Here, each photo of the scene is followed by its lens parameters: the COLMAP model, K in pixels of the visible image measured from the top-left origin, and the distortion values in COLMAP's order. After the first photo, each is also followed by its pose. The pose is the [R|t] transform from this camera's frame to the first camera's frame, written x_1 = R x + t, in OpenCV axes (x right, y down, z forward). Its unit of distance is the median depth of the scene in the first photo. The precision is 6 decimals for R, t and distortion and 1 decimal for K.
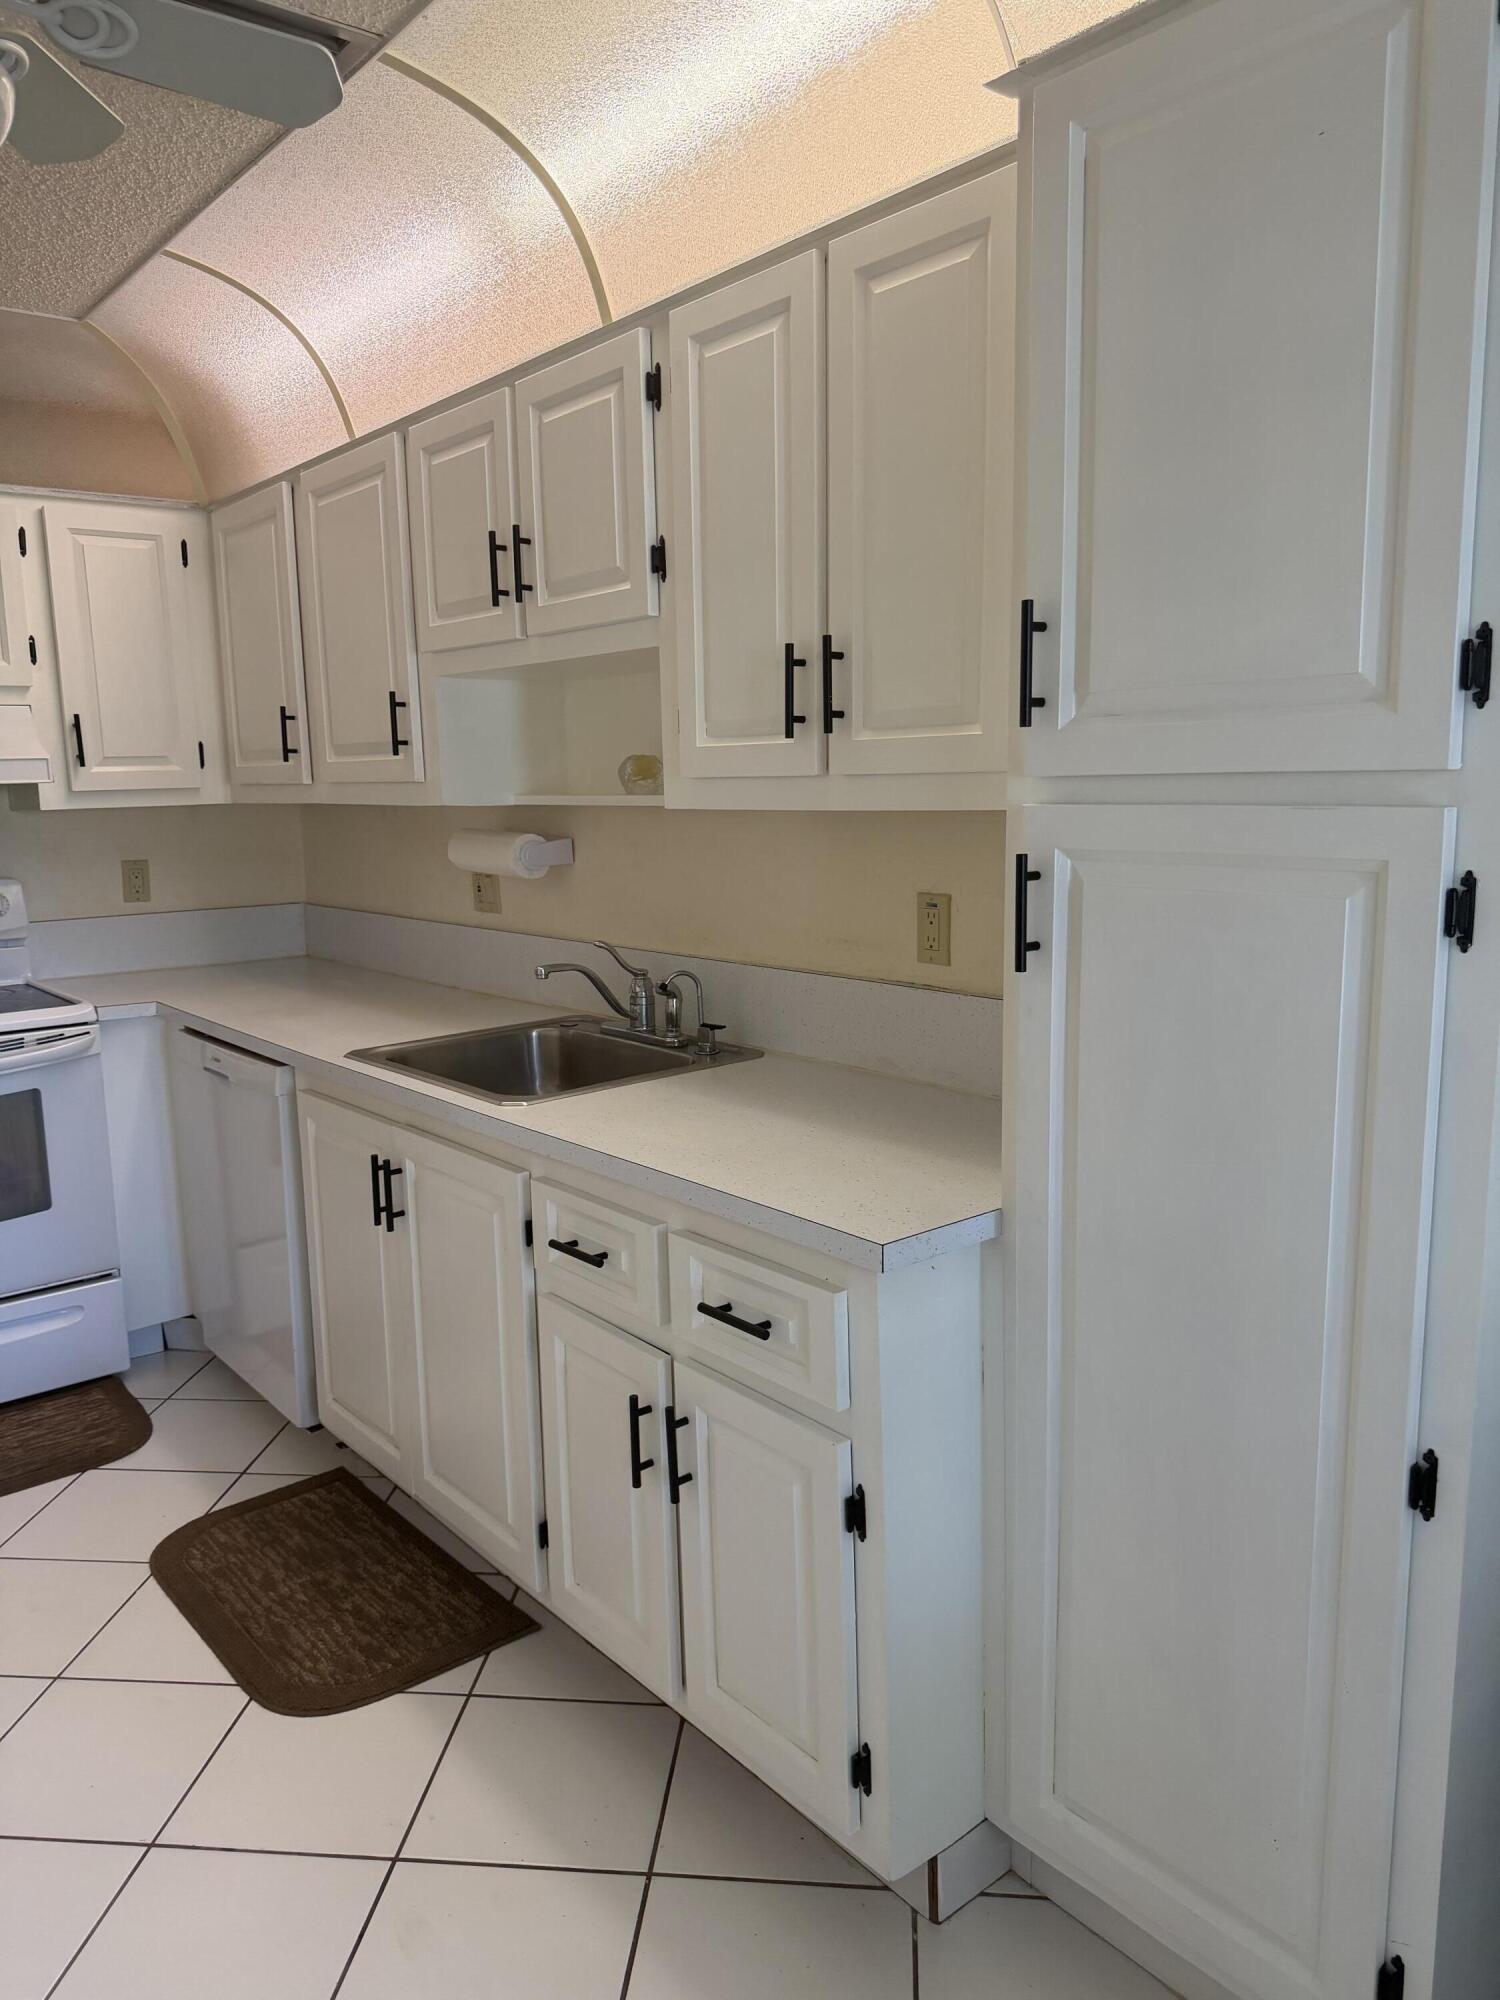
lens RADIAL K [[1416.3, 0, 739.2], [0, 1416.3, 991.6], [0, 0, 1]] dist [0.033436, -0.037381]
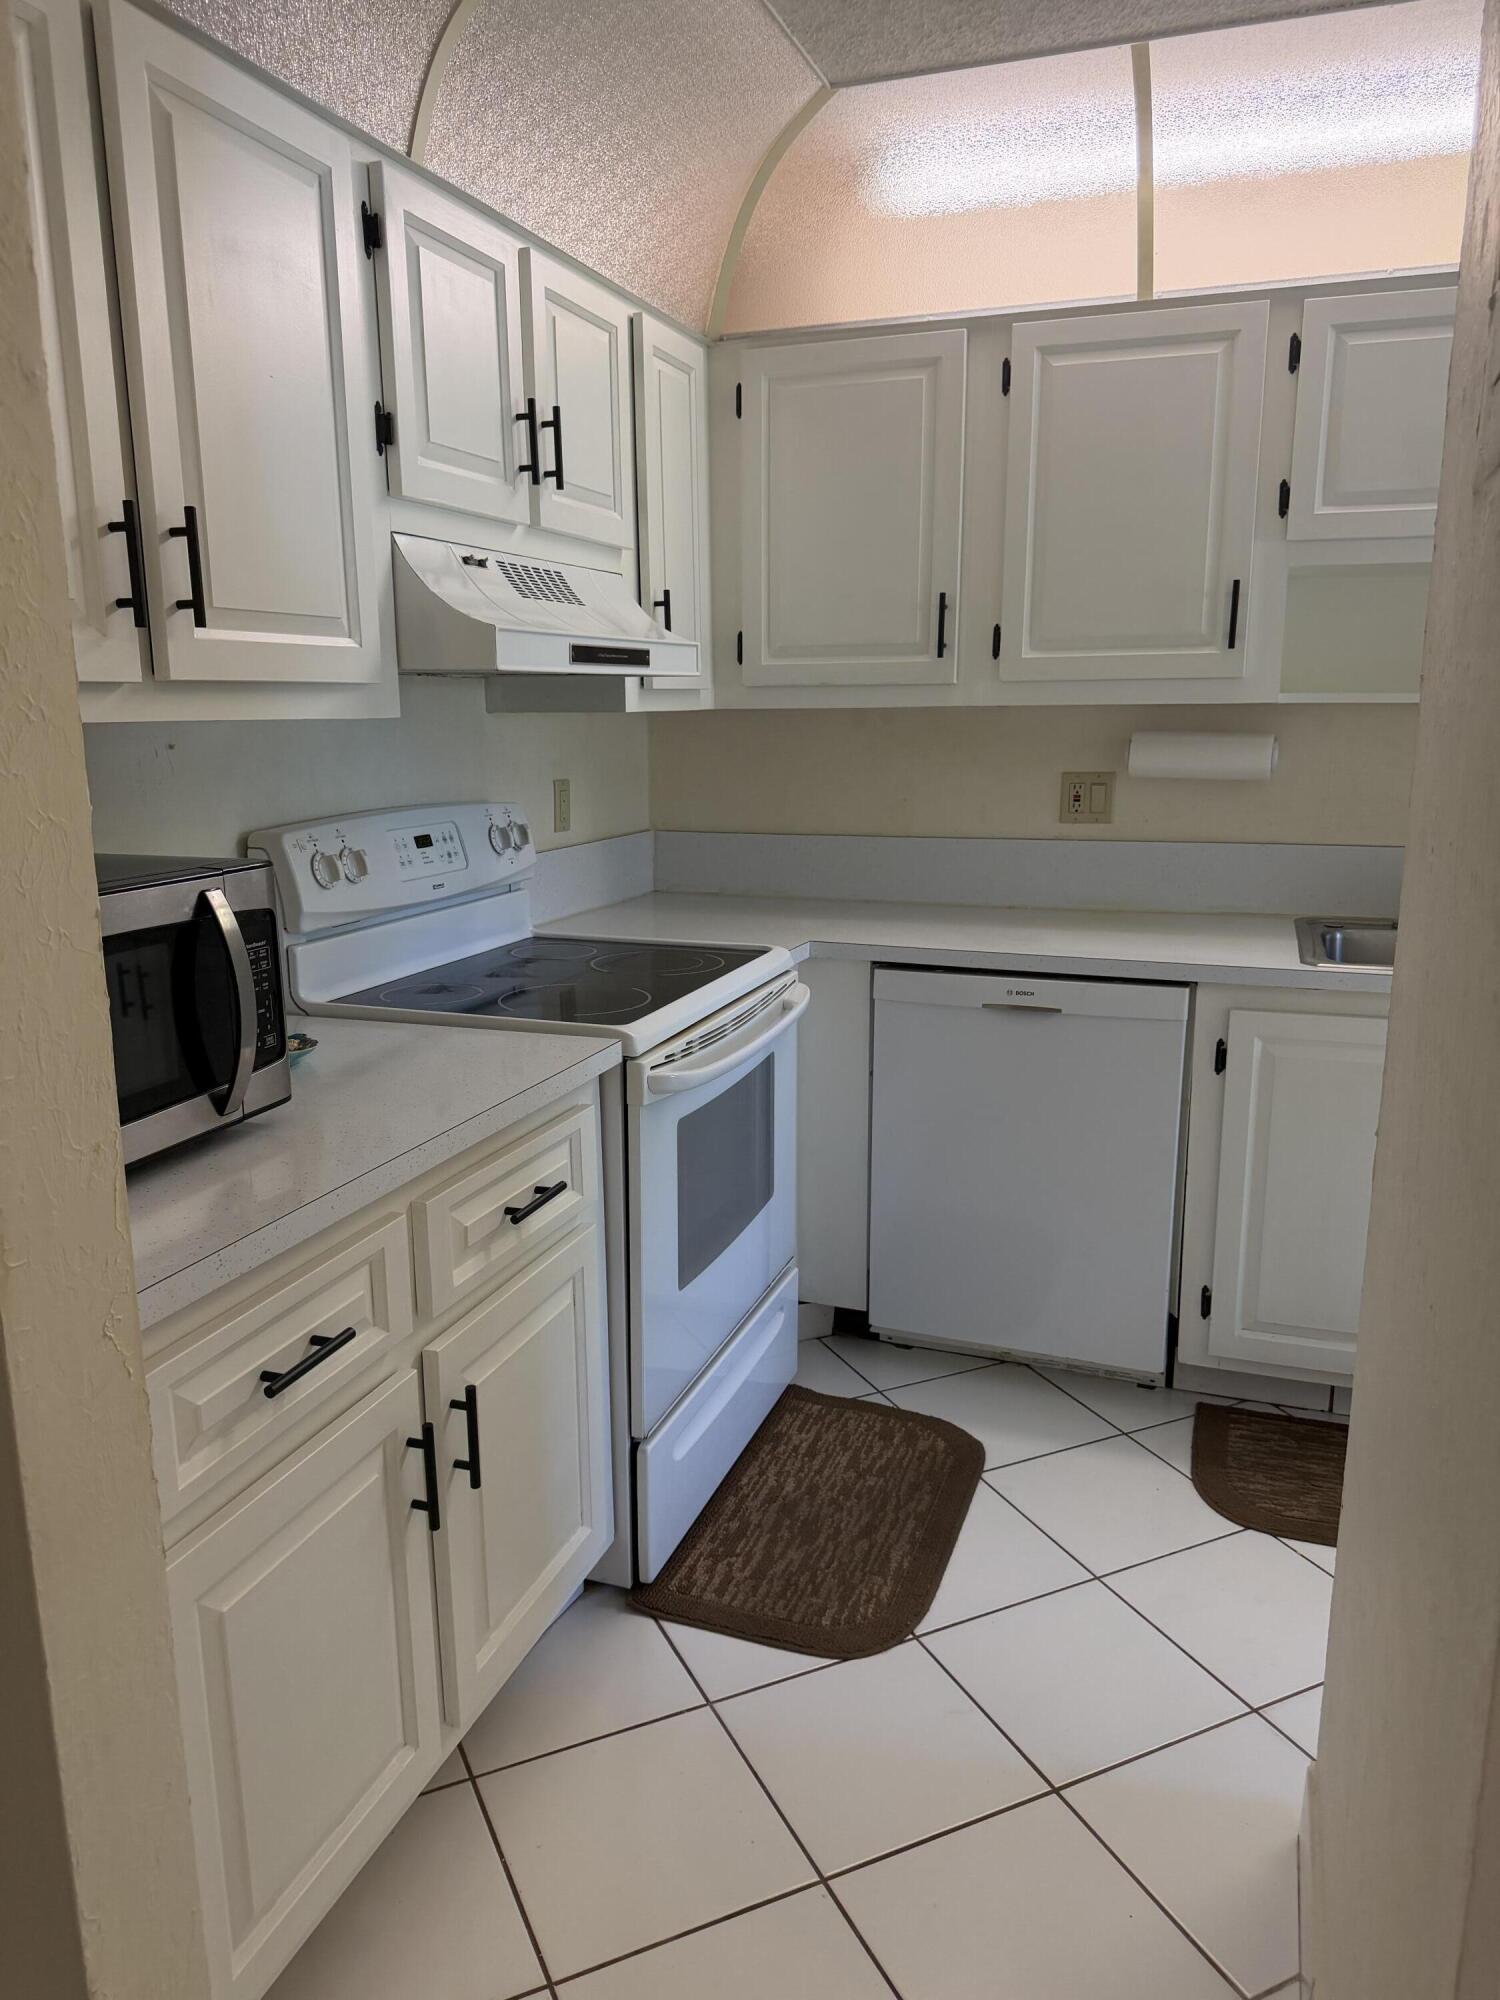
lens RADIAL K [[1416.3, 0, 744.3], [0, 1416.3, 1010.0], [0, 0, 1]] dist [0.033436, -0.037381]
pose [[0.859848, -0.090868, 0.502398, -0.939928], [0.065671, 0.995544, 0.067669, -0.012671], [-0.506308, -0.025192, 0.861984, 0.318133]]
